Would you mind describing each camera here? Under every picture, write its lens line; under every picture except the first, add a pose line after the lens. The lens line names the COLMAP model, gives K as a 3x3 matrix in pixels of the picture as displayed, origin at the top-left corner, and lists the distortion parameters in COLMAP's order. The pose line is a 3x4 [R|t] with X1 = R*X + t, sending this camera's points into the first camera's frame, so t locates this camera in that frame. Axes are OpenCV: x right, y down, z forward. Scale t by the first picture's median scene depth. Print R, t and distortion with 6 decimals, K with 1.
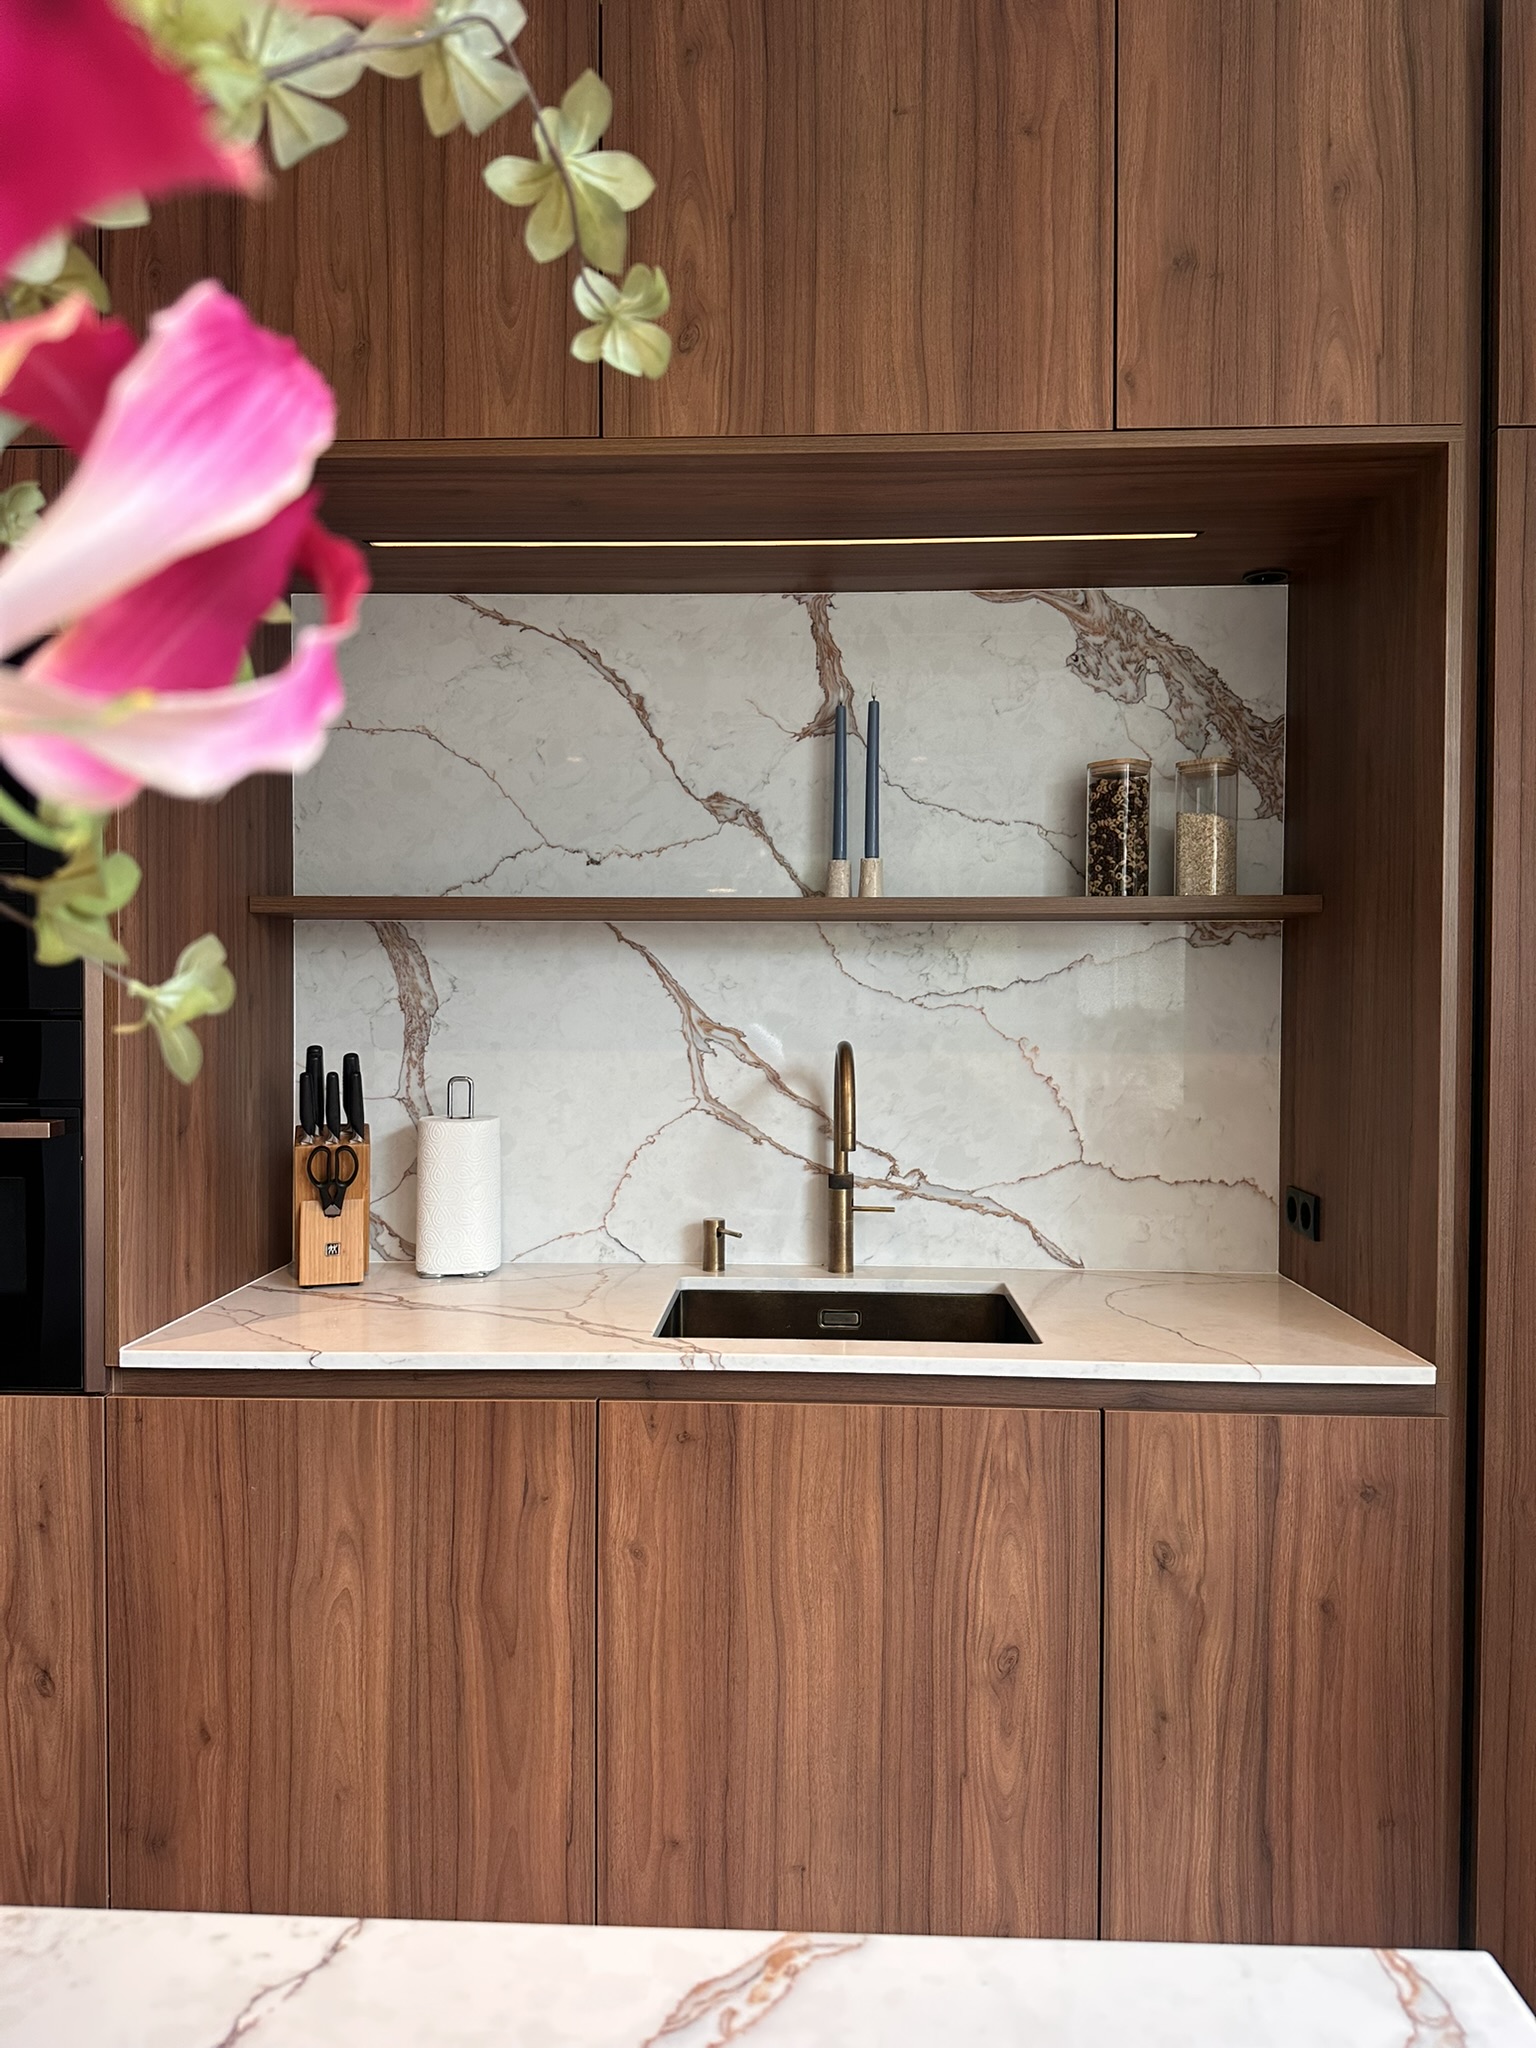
lens RADIAL K [[1416.1, 0, 758.3], [0, 1416.1, 1023.2], [0, 0, 1]] dist [0.071324, -0.113404]
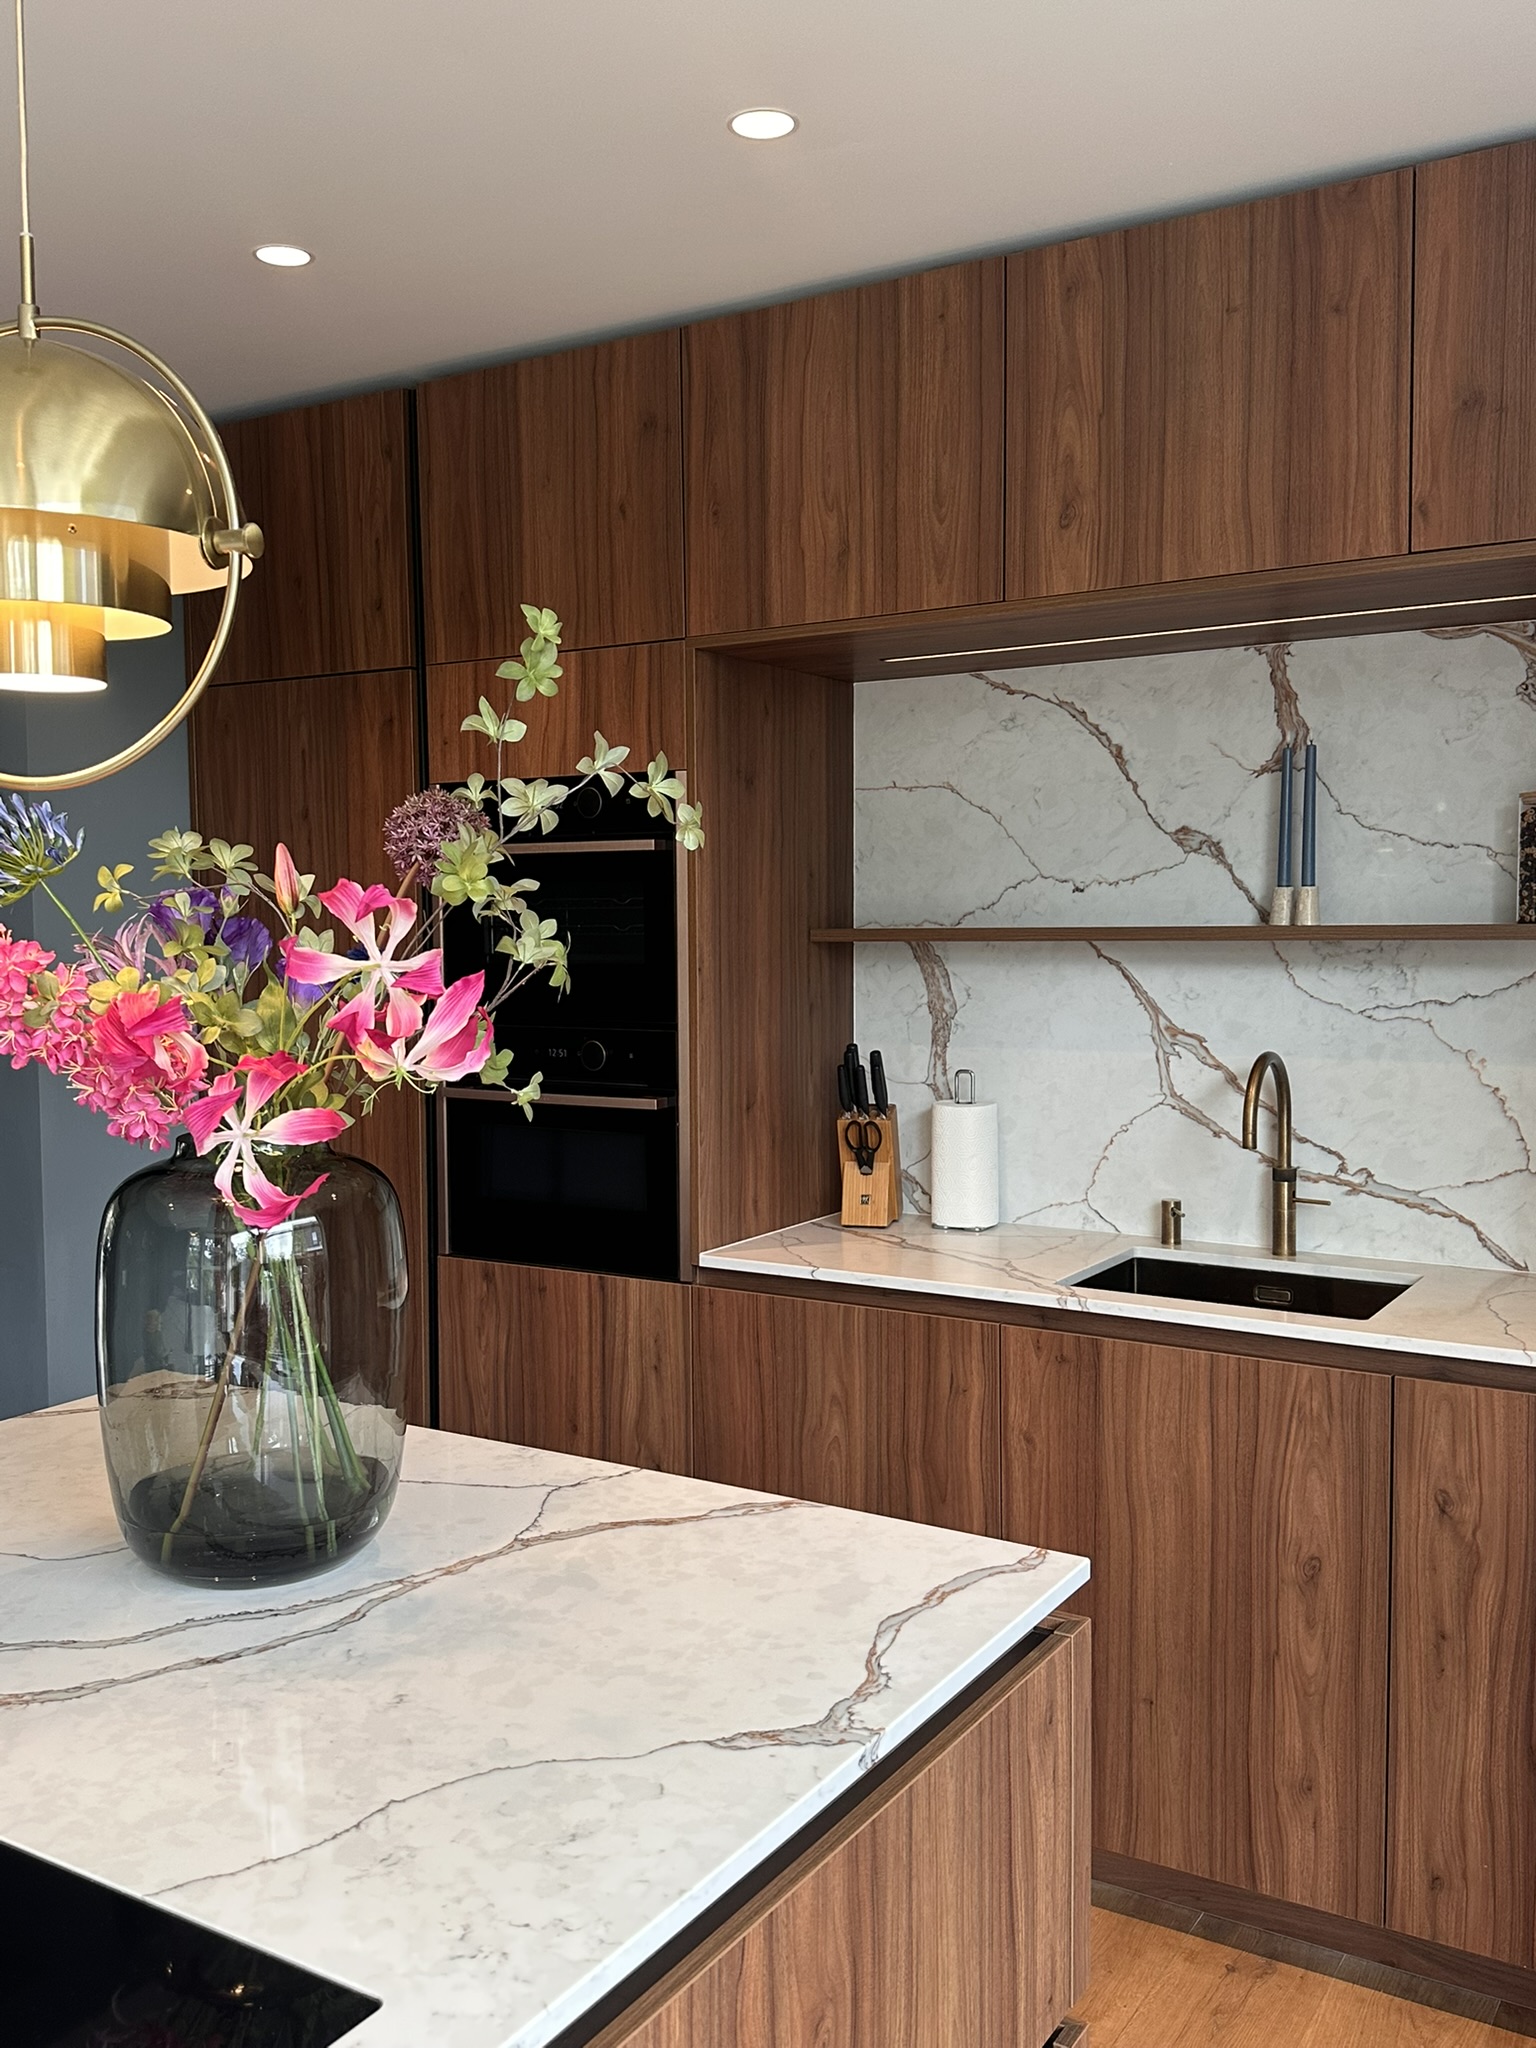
lens RADIAL K [[1782.4, 0, 751.3], [0, 1782.4, 1031.3], [0, 0, 1]] dist [0.192326, -0.416798]
pose [[0.868749, 0.021961, -0.494766, 0.510630], [0.001886, 0.998862, 0.047647, -0.089993], [0.495249, -0.042326, 0.867719, -0.568516]]
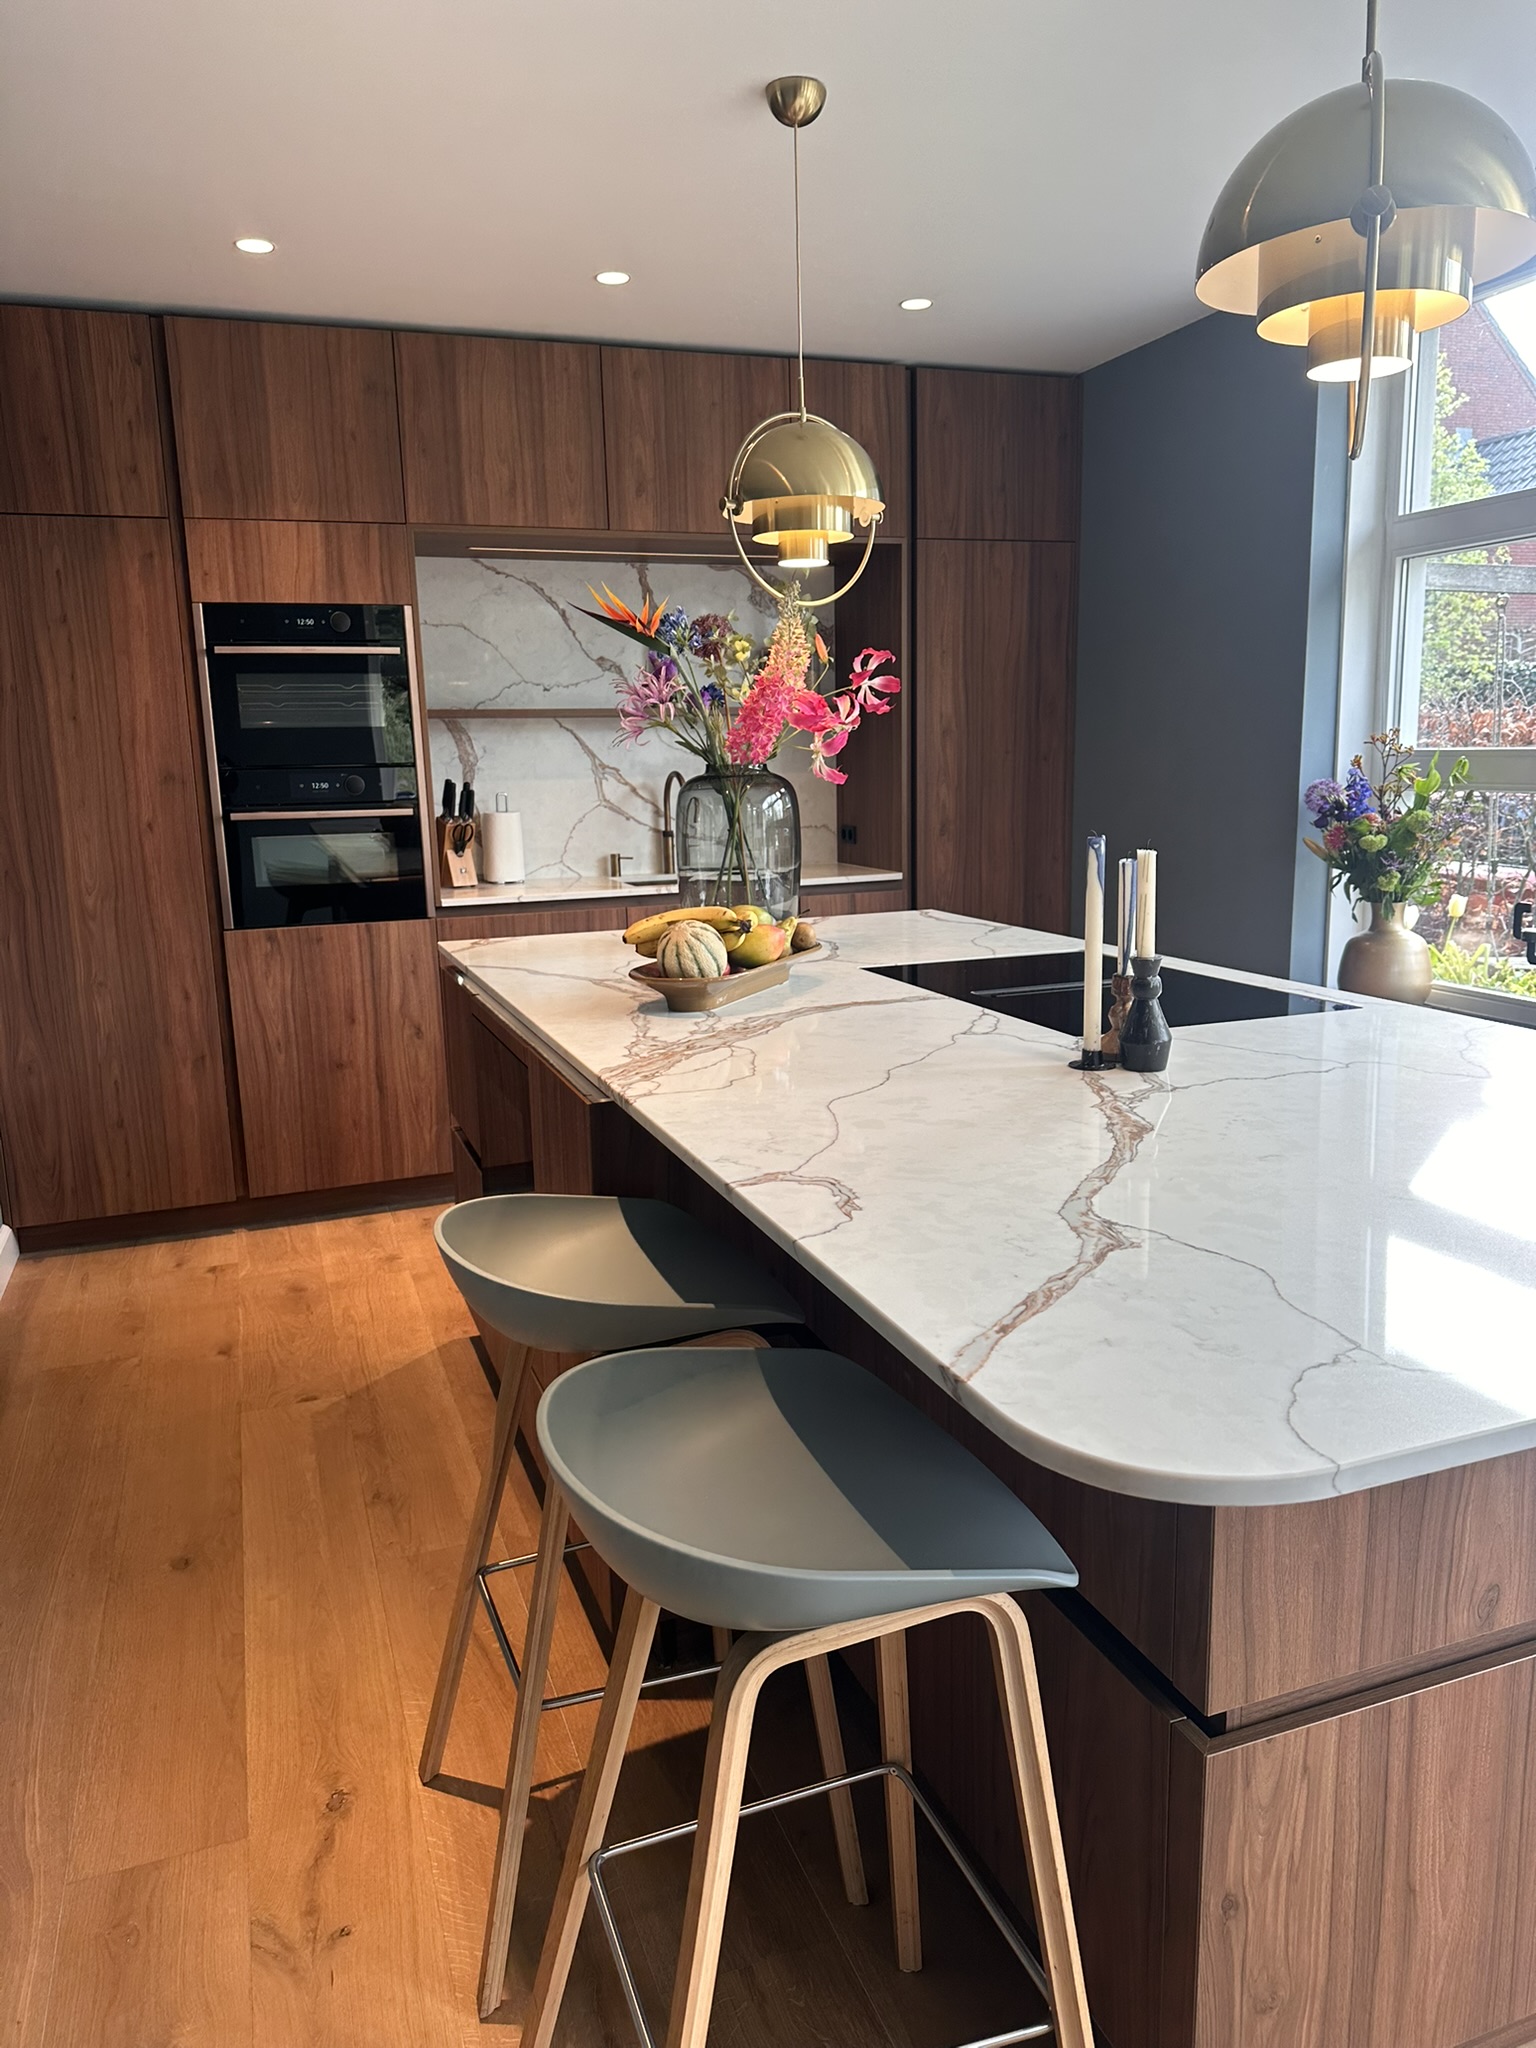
lens RADIAL K [[1431.5, 0, 772.4], [0, 1431.5, 1025.1], [0, 0, 1]] dist [0.153541, -0.310206]
pose [[0.921969, -0.098417, 0.374550, -0.887738], [0.035172, 0.984452, 0.172098, 0.028247], [-0.385664, -0.145495, 0.911095, -1.592408]]
